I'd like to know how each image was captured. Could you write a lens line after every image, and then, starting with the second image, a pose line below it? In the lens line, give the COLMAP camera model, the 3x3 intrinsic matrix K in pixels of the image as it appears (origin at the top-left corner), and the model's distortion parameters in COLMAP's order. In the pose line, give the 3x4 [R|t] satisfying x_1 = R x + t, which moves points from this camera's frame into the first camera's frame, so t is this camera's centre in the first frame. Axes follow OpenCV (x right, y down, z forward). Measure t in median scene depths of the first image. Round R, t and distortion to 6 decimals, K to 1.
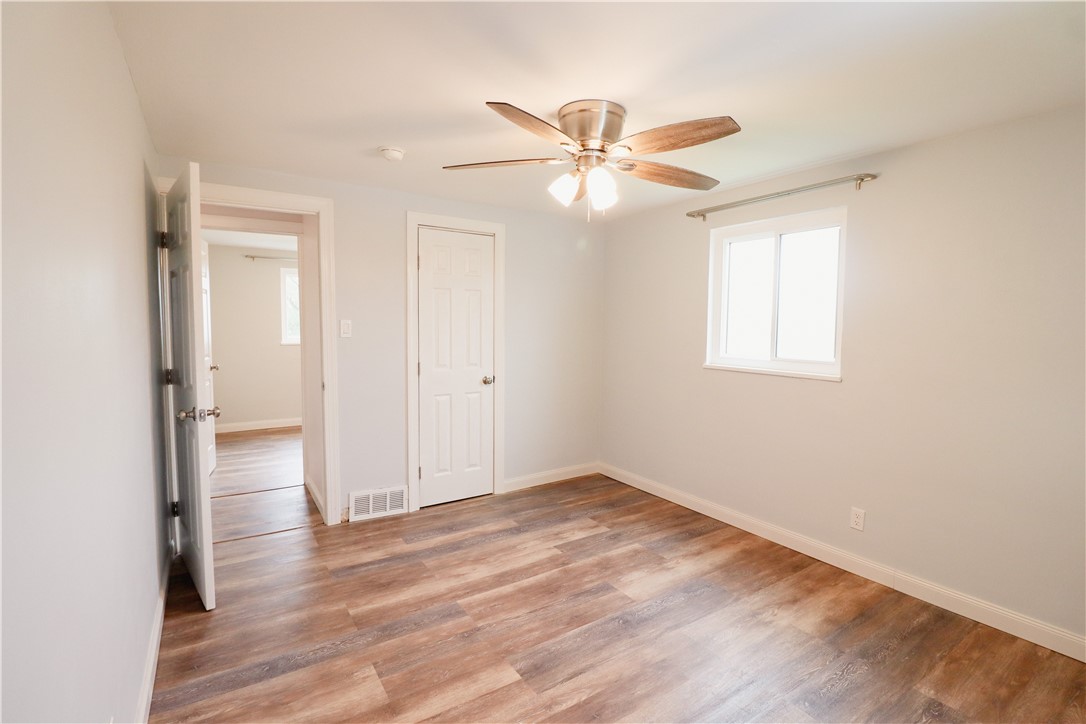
lens RADIAL K [[522.1, 0, 534.8], [0, 522.1, 357.6], [0, 0, 1]] dist [0.000068, -0.012514]
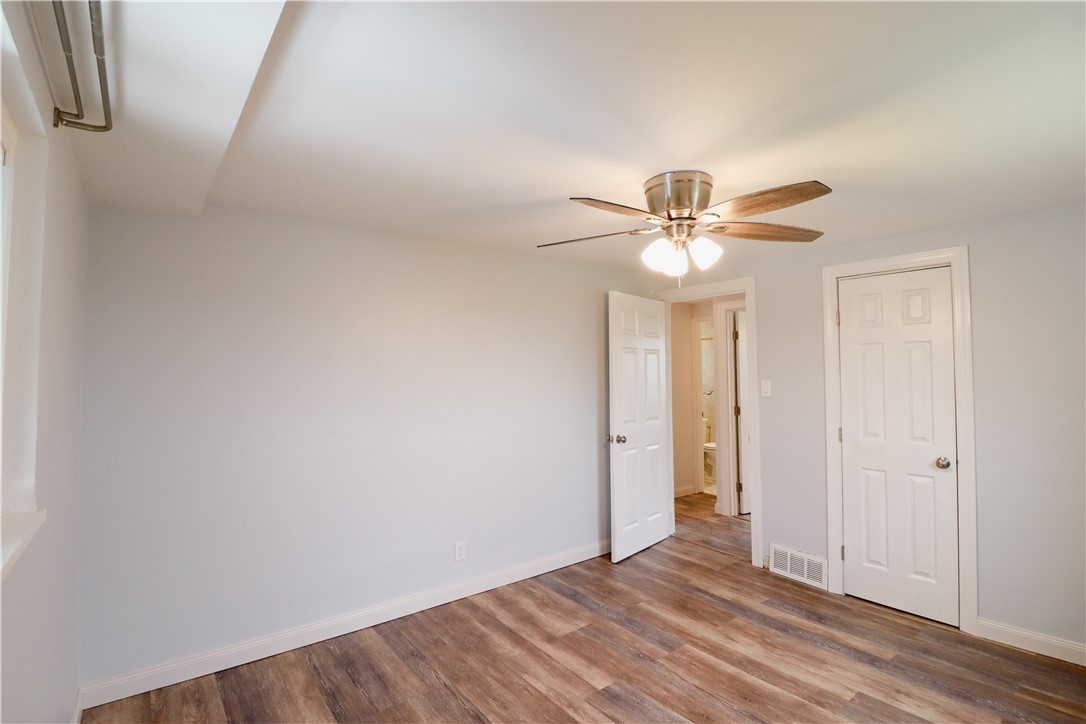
lens RADIAL K [[522.1, 0, 534.8], [0, 522.1, 357.6], [0, 0, 1]] dist [0.000068, -0.012514]
pose [[0.061947, -0.036689, -0.997405, 0.748297], [-0.059886, 0.997387, -0.040407, -0.049793], [0.996281, 0.062234, 0.059588, 0.472212]]
